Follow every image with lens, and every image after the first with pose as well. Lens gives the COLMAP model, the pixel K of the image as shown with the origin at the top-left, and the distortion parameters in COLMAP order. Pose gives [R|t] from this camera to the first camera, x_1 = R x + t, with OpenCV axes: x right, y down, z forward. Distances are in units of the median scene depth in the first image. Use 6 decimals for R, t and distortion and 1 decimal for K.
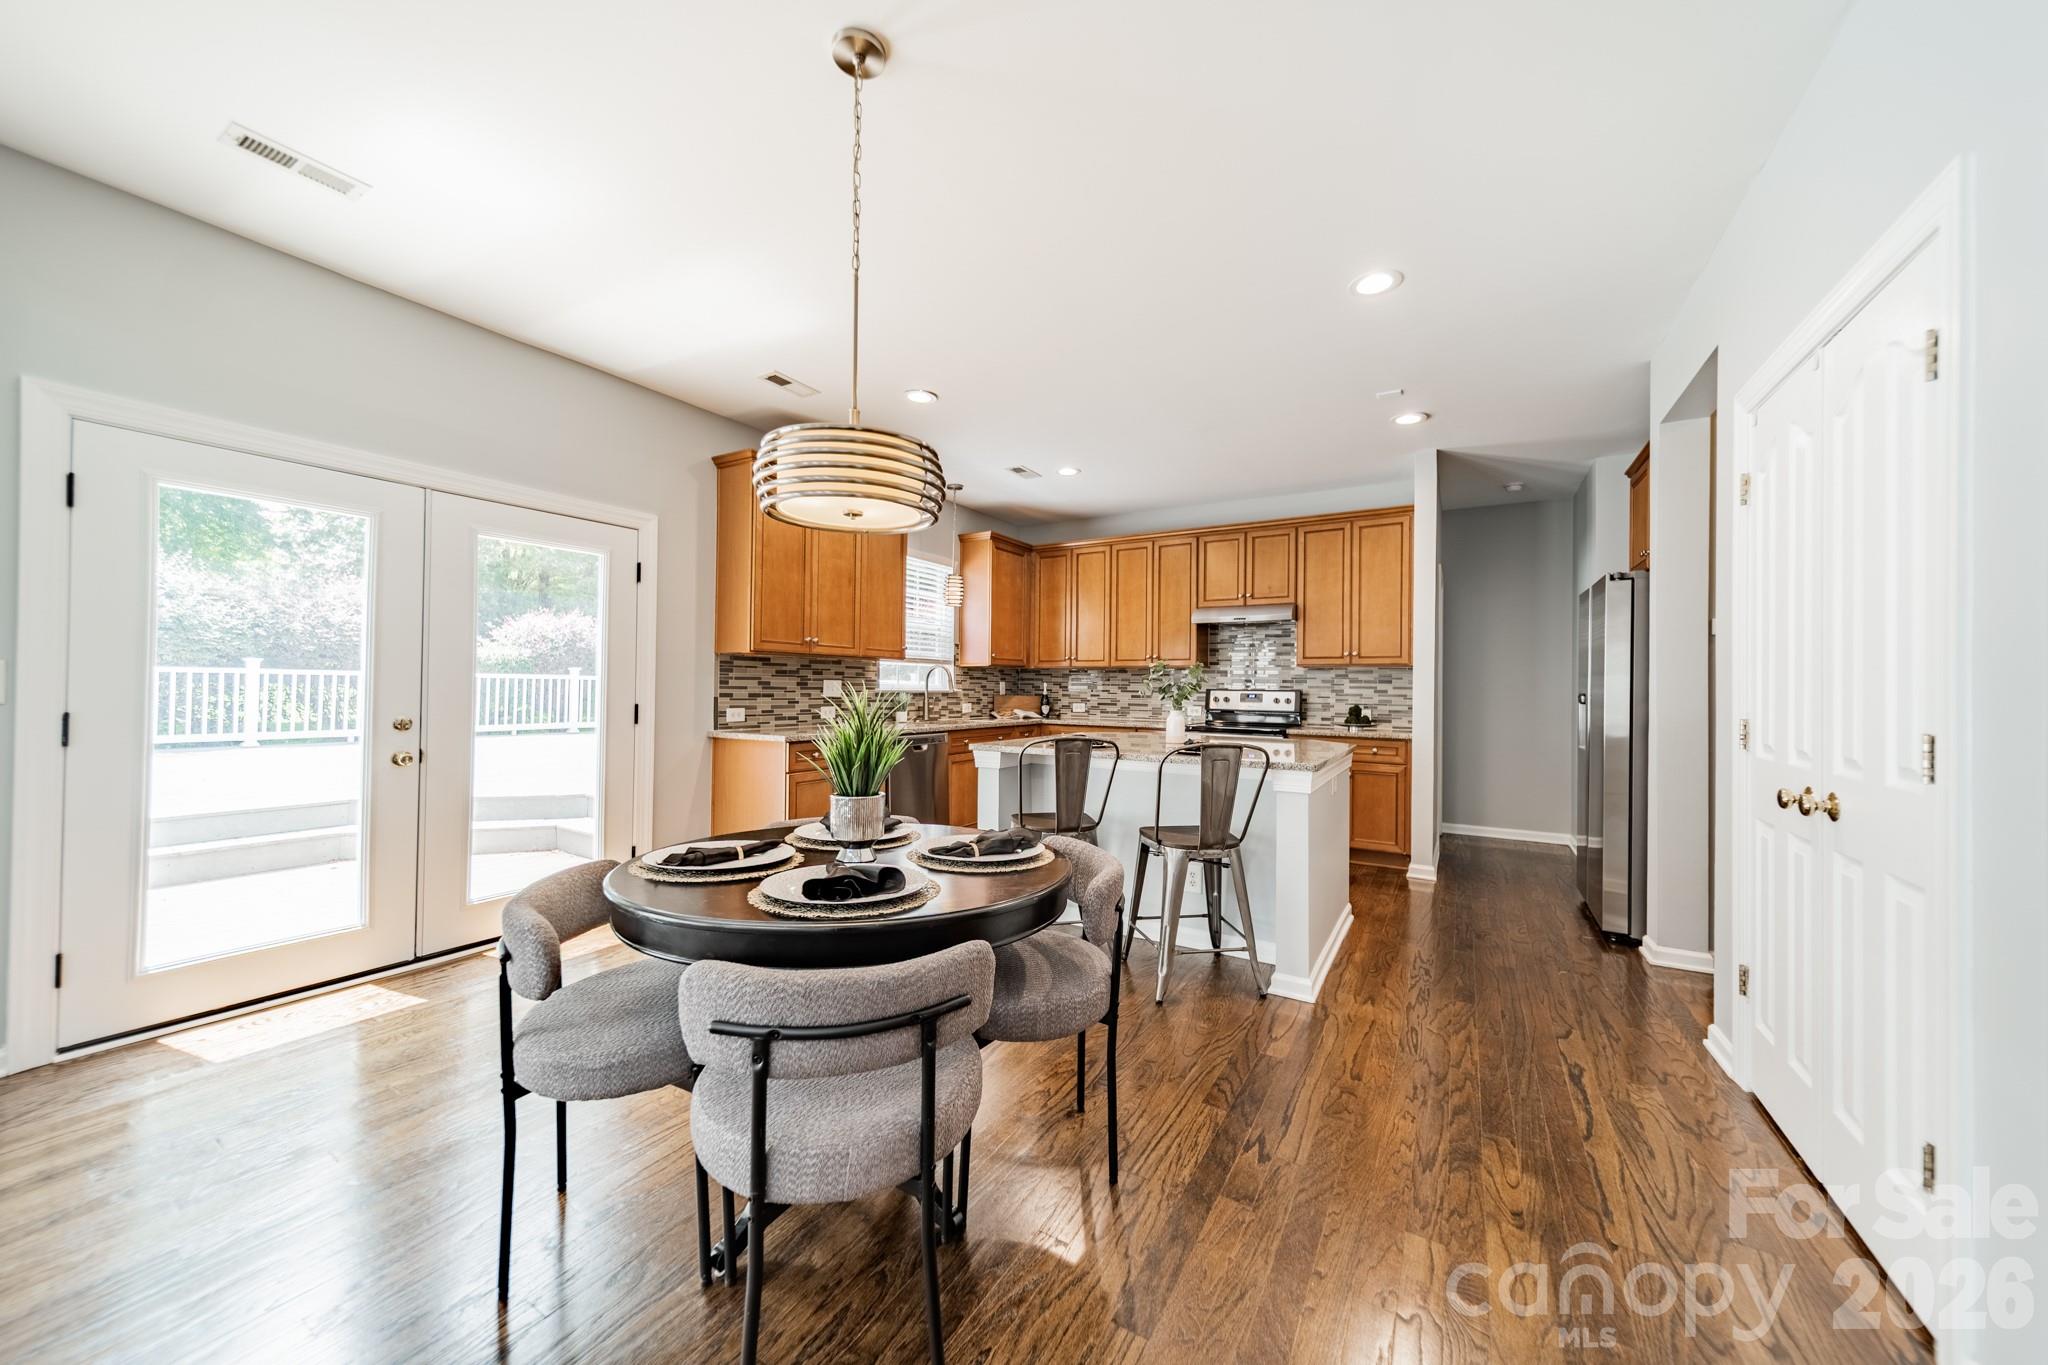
lens RADIAL K [[722.8, 0, 1031.2], [0, 722.8, 685.8], [0, 0, 1]] dist [0.004943, 0.000367]
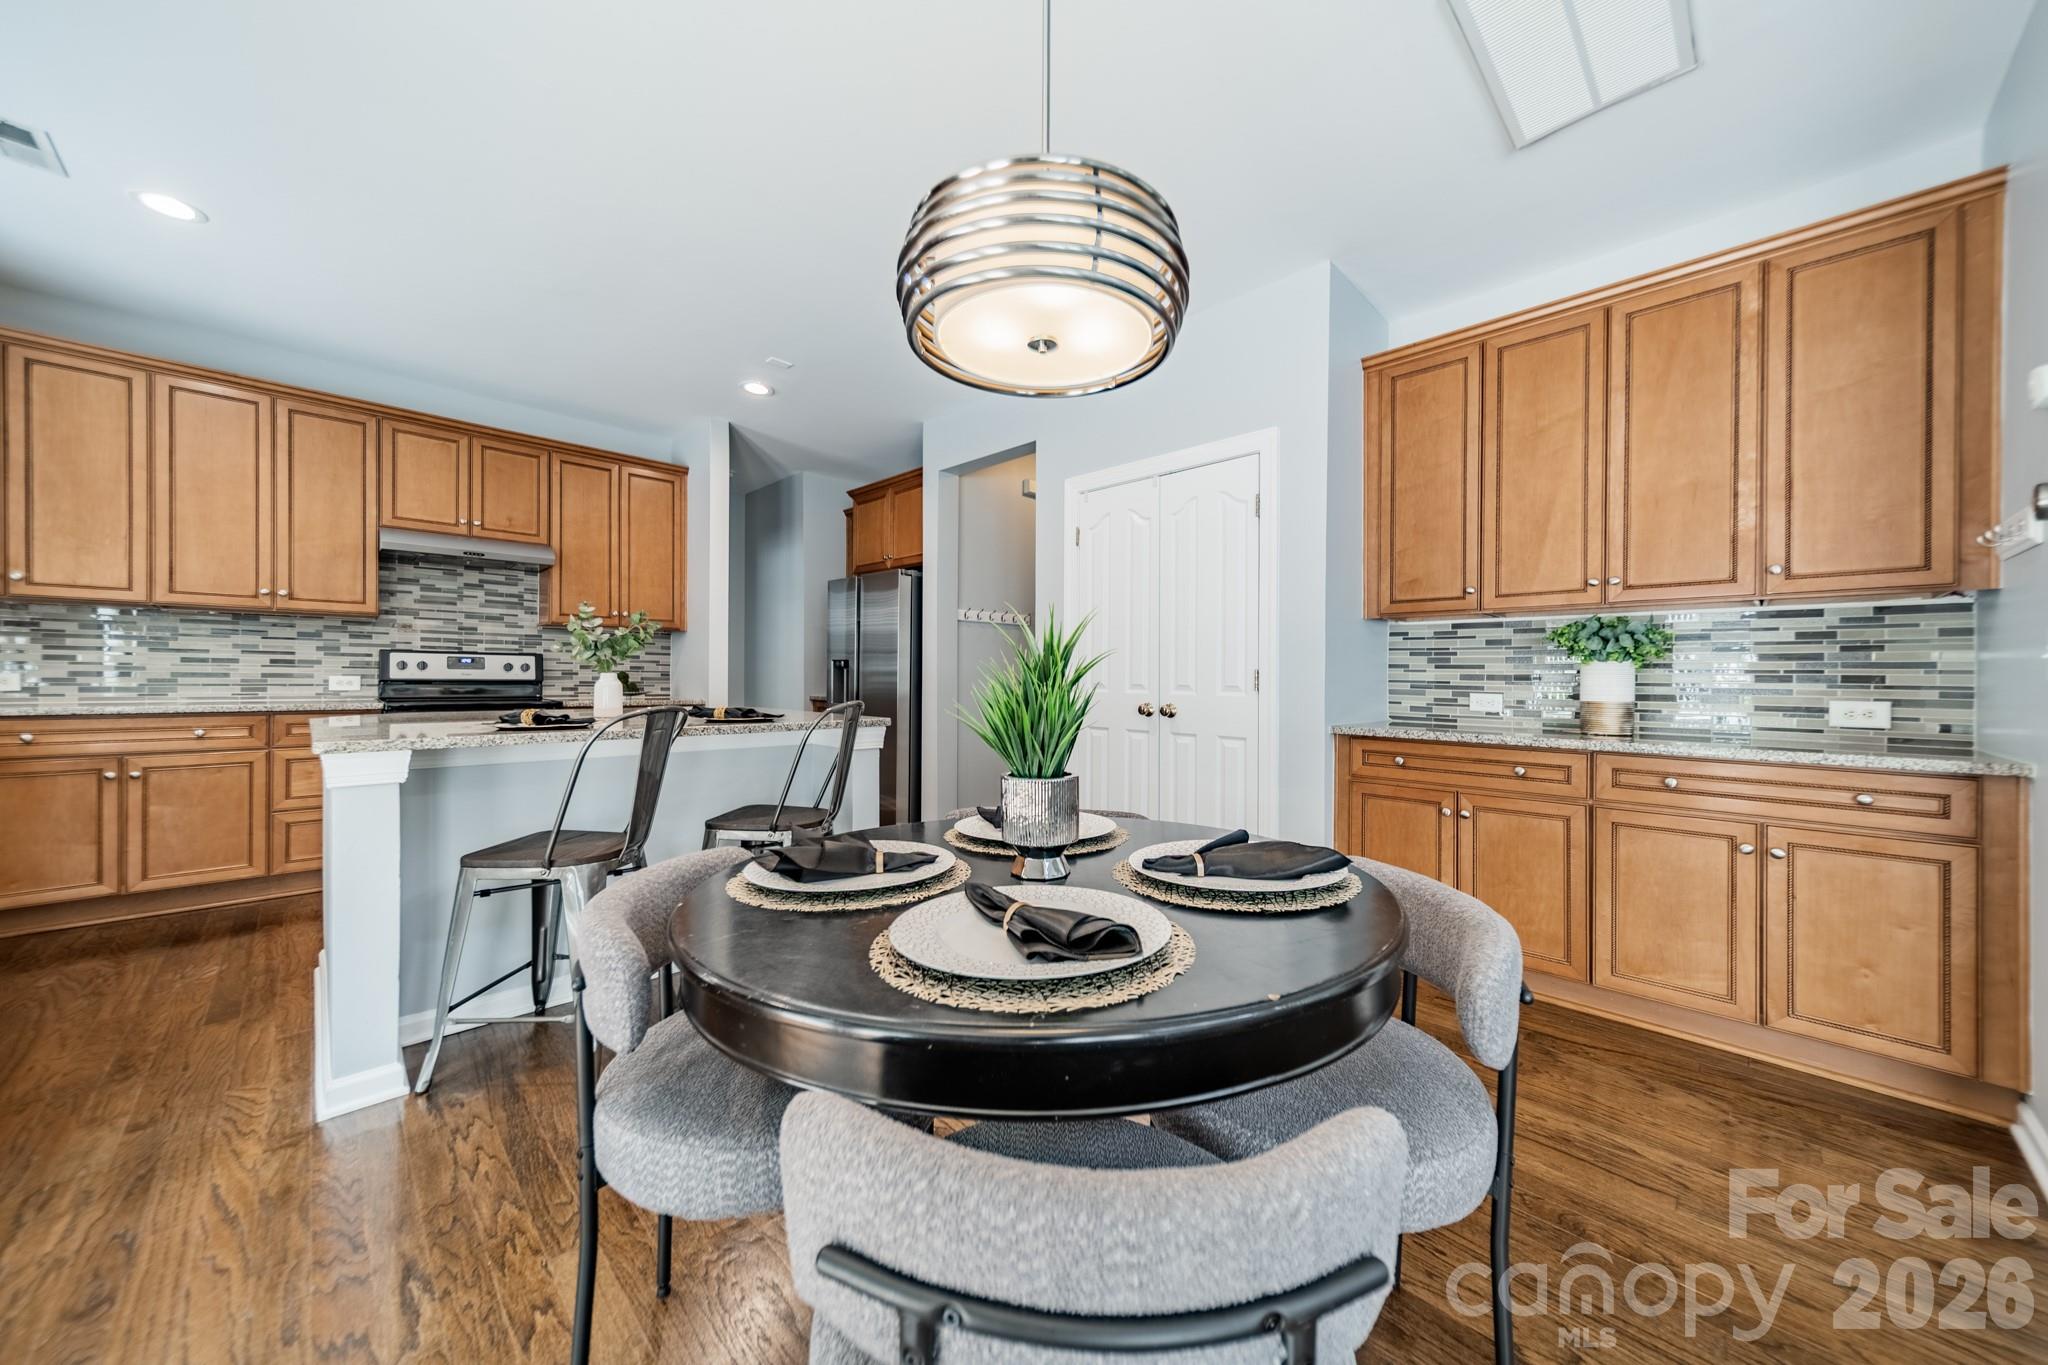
lens RADIAL K [[722.8, 0, 1035.2], [0, 722.8, 681.7], [0, 0, 1]] dist [0.004943, 0.000367]
pose [[0.243186, -0.014207, 0.969876, -0.287489], [-0.010250, 0.999799, 0.017215, 0.017998], [-0.969925, -0.014127, 0.242992, 0.276410]]
